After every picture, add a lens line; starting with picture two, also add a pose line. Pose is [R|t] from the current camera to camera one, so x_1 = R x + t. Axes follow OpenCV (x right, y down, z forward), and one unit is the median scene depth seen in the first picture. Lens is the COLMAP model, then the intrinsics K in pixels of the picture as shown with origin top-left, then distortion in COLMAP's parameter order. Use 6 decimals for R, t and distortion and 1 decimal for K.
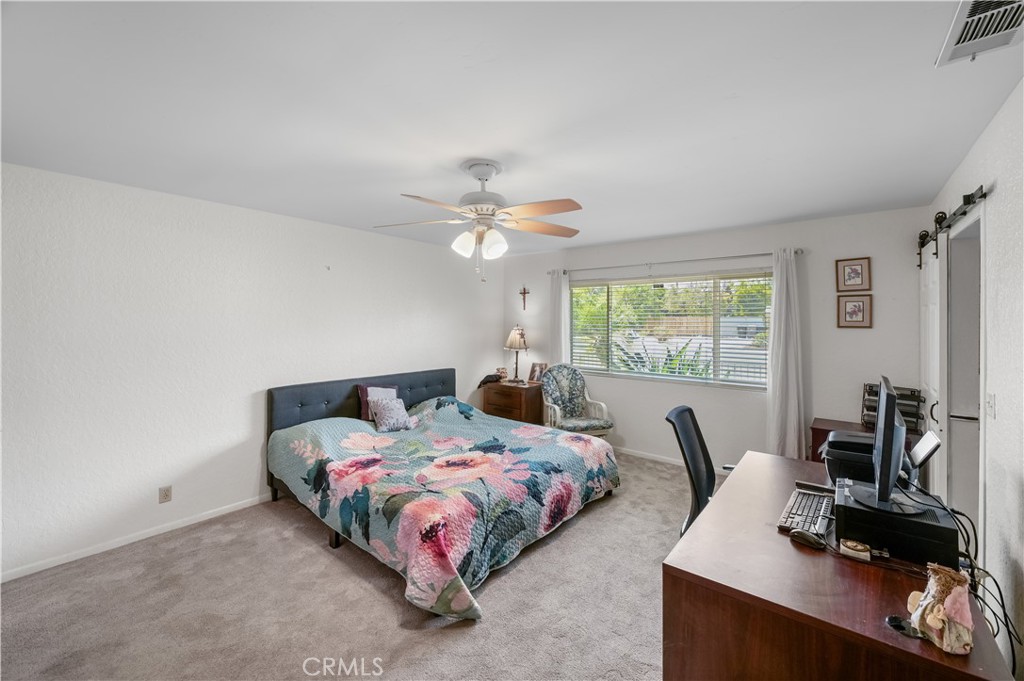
lens RADIAL K [[412.8, 0, 514.9], [0, 412.8, 318.6], [0, 0, 1]] dist [-0.000651, -0.000001]
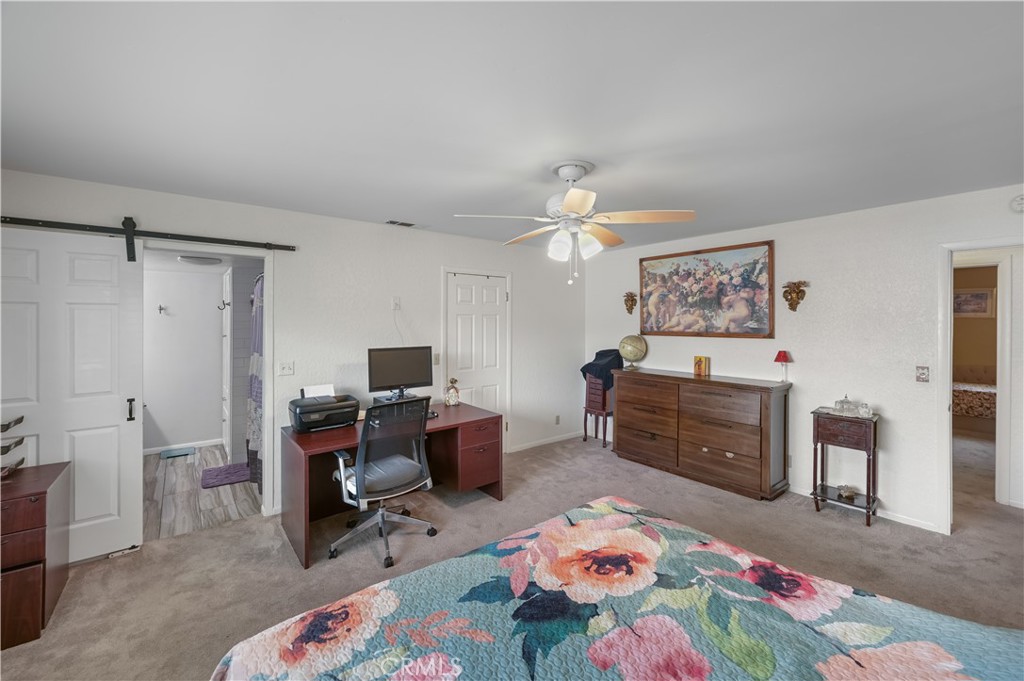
lens RADIAL K [[416.9, 0, 521.4], [0, 416.9, 314.4], [0, 0, 1]] dist [-0.001263, 0.000101]
pose [[-0.978033, 0.000745, 0.208451, -0.141458], [-0.003122, 0.999829, -0.018222, 0.003708], [-0.208429, -0.018472, -0.977863, 1.660419]]
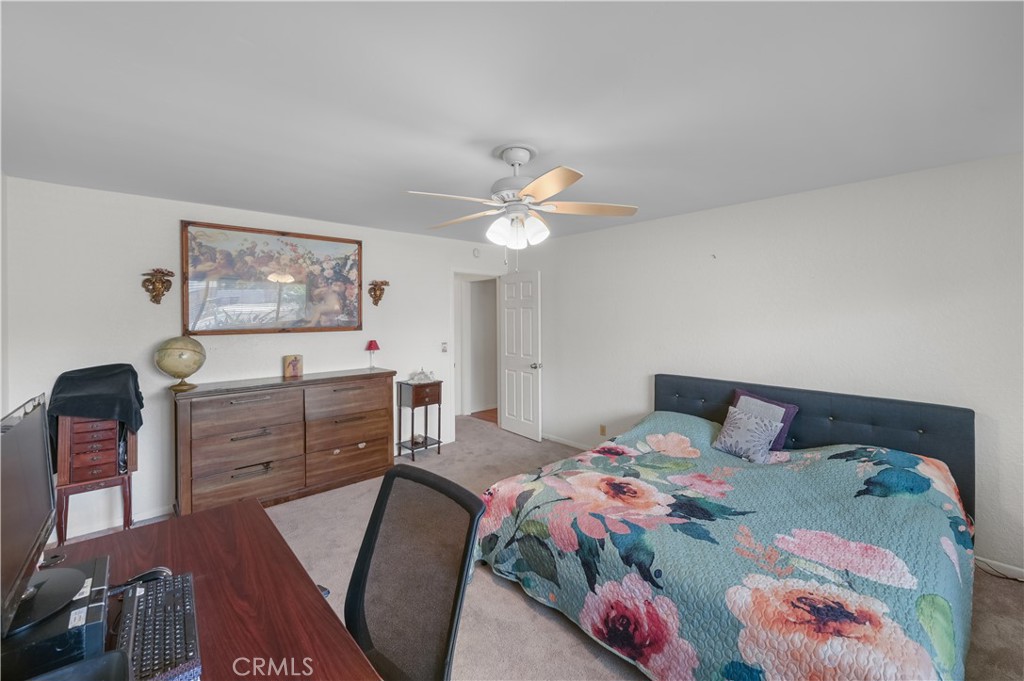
lens RADIAL K [[419.5, 0, 514.4], [0, 419.5, 315.2], [0, 0, 1]] dist [0.000233, 0.000121]
pose [[-0.153886, -0.001656, -0.988087, 0.726702], [0.008845, 0.999956, -0.003053, 0.010530], [0.988049, -0.009209, -0.153865, 0.945736]]
